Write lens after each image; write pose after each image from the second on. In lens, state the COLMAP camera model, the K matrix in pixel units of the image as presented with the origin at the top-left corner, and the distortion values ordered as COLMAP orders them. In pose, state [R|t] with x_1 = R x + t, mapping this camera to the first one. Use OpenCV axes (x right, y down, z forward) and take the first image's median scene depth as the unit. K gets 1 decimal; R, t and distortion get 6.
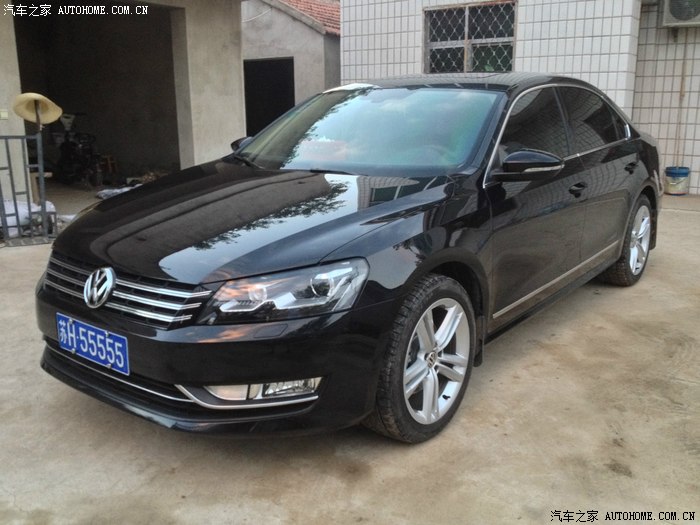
lens RADIAL K [[745.7, 0, 351.9], [0, 745.7, 265.5], [0, 0, 1]] dist [0.080570, 0.000000]
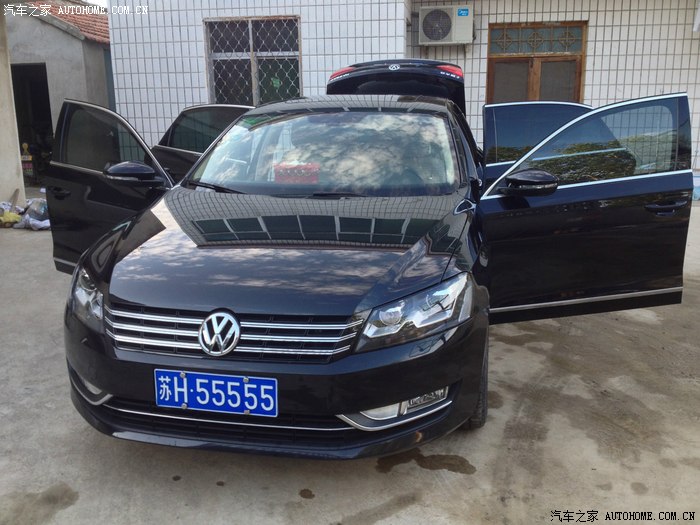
lens RADIAL K [[745.7, 0, 351.1], [0, 745.7, 261.9], [0, 0, 1]] dist [0.080570, 0.000000]
pose [[0.885848, -0.111173, 0.450460, -0.225666], [0.111814, 0.993407, 0.025286, -0.025022], [-0.450302, 0.027968, 0.892438, 0.026555]]
